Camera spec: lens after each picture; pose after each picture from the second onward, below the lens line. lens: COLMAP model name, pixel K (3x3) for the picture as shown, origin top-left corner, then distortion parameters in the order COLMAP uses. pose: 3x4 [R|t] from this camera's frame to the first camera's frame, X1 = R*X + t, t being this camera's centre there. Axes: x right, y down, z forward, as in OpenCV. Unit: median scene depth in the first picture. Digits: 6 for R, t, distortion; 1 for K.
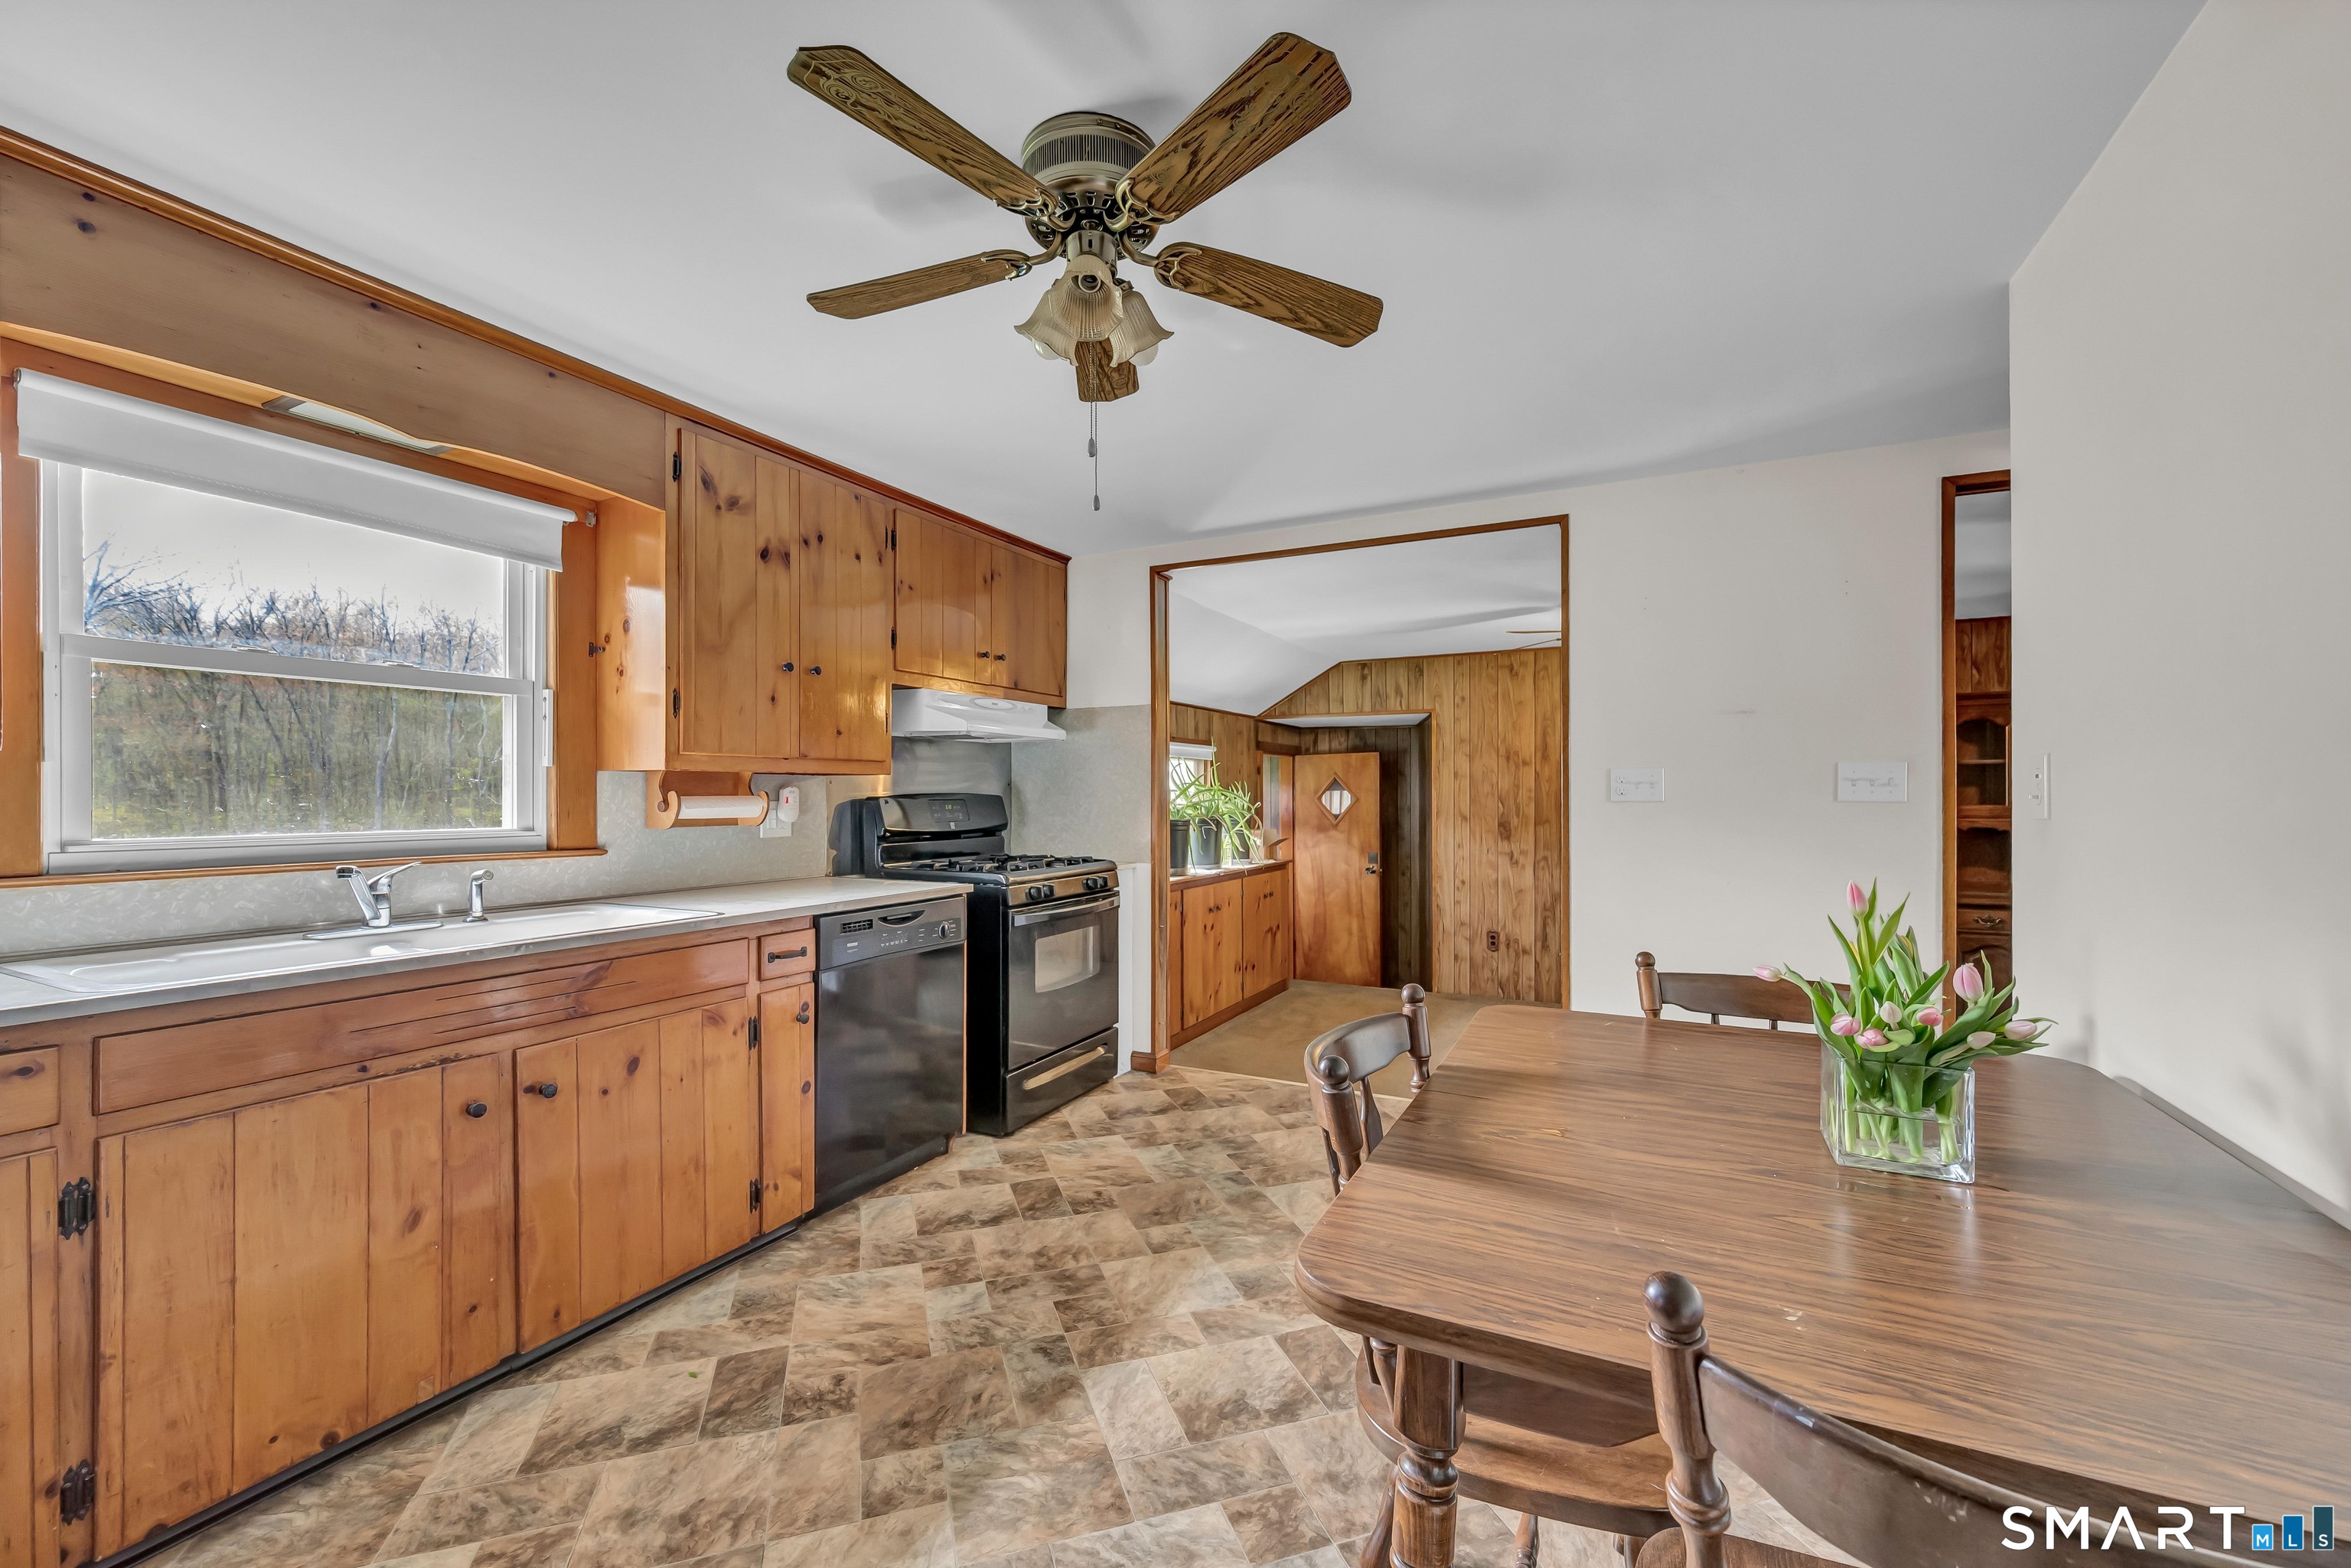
lens RADIAL K [[950.5, 0, 1177.5], [0, 950.5, 798.7], [0, 0, 1]] dist [0.001244, 0.000046]
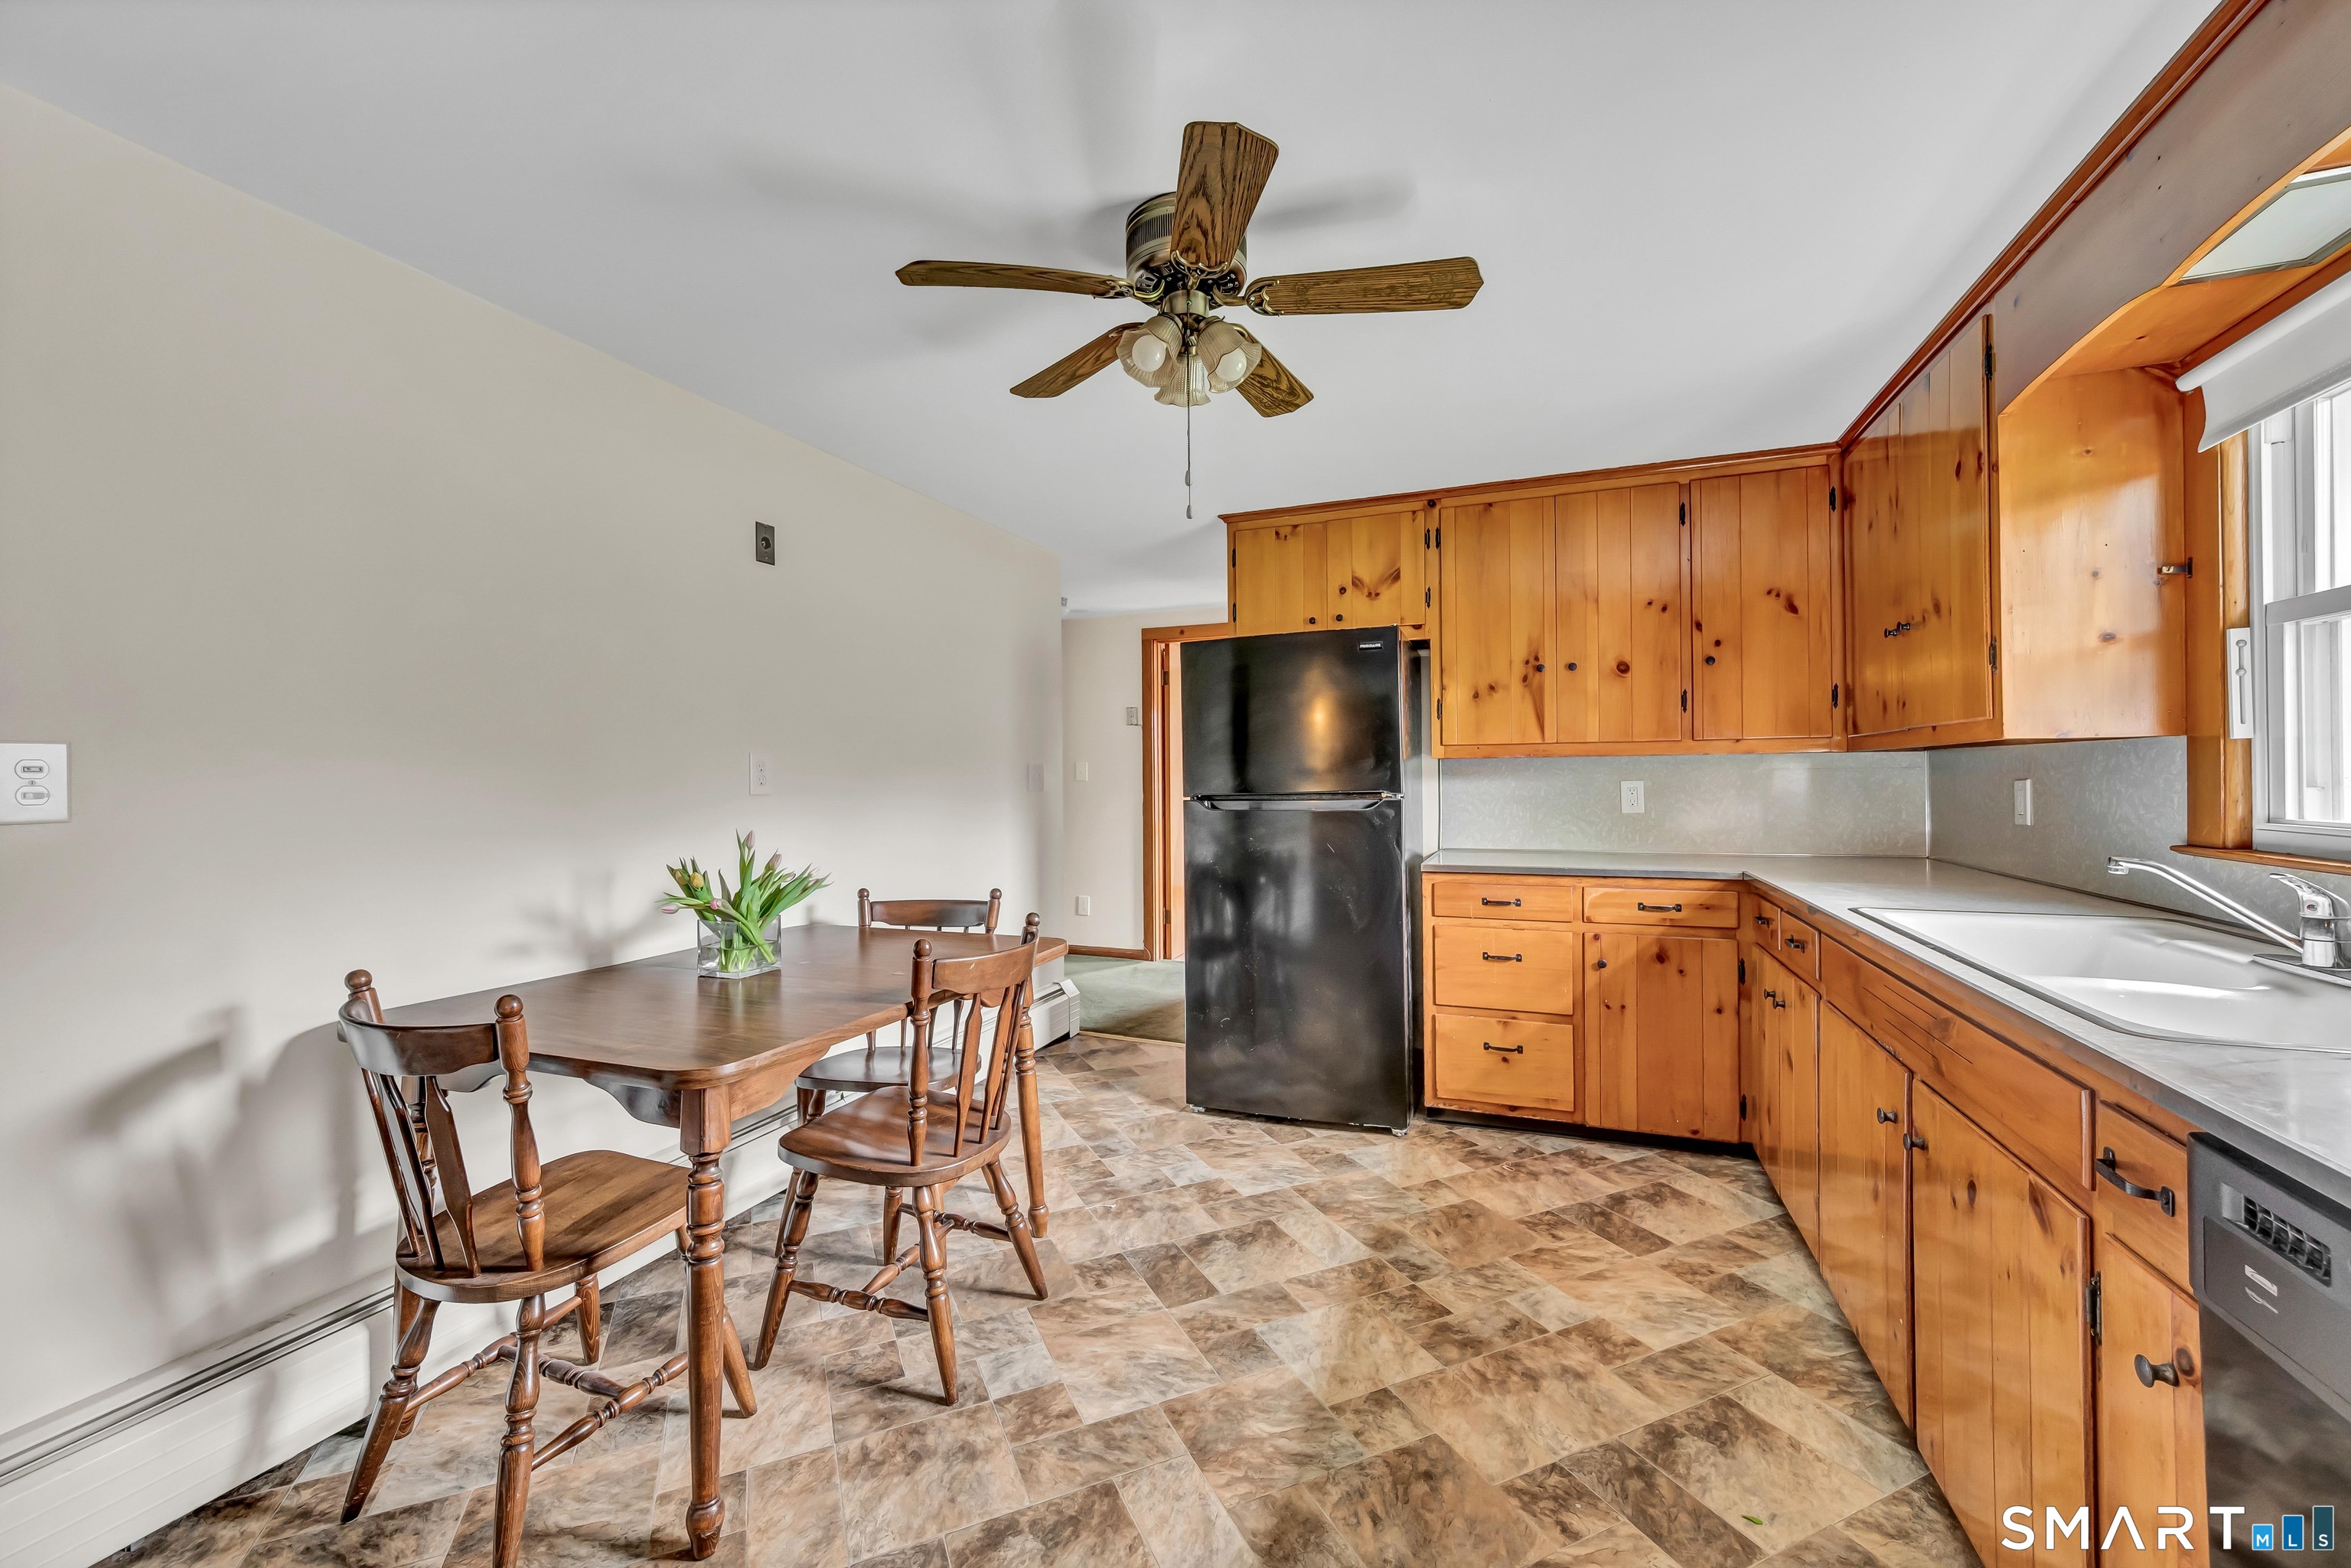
lens RADIAL K [[940.8, 0, 1171.4], [0, 940.8, 771.7], [0, 0, 1]] dist [0.010168, -0.000120]
pose [[-0.995471, 0.009498, -0.094592, 0.024127], [0.009734, 0.999951, -0.002026, -0.007809], [0.094568, -0.002937, -0.995514, 1.258108]]
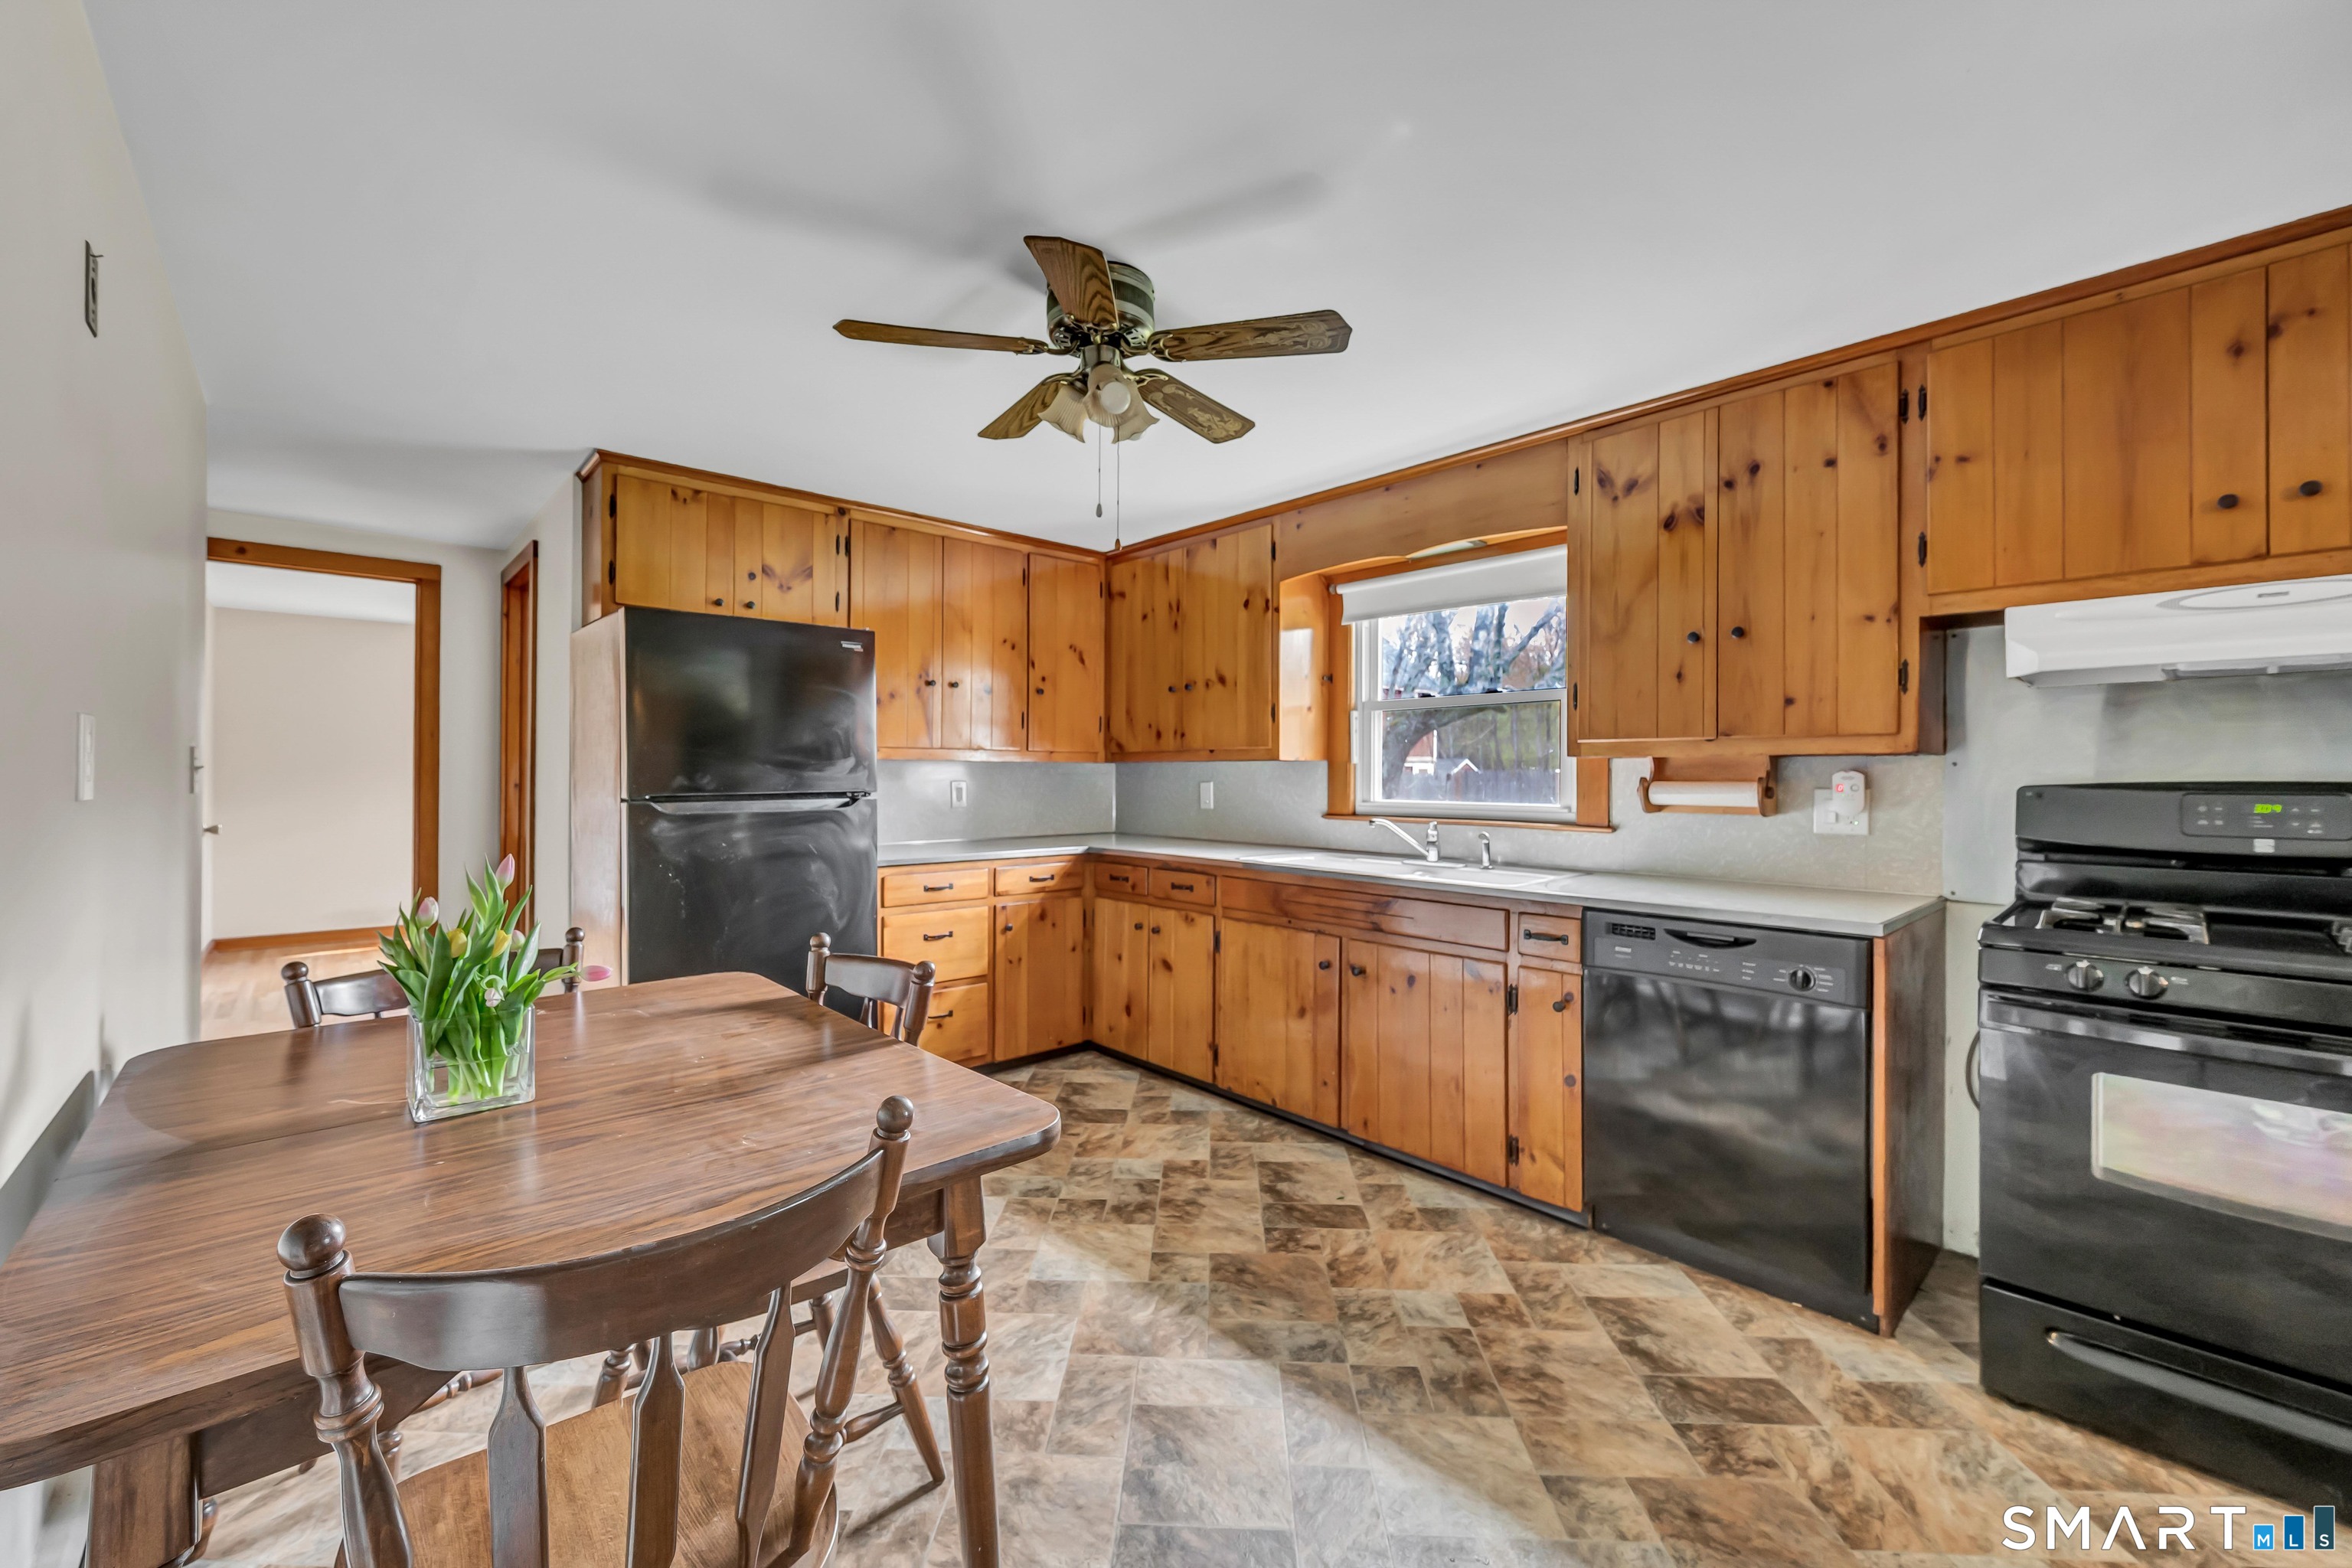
lens RADIAL K [[947.2, 0, 1166.6], [0, 947.2, 769.0], [0, 0, 1]] dist [0.000171, -0.000014]
pose [[-0.364762, -0.007017, -0.931074, 0.633808], [-0.007671, 0.999960, -0.004531, -0.007915], [0.931069, 0.005489, -0.364802, 0.918258]]
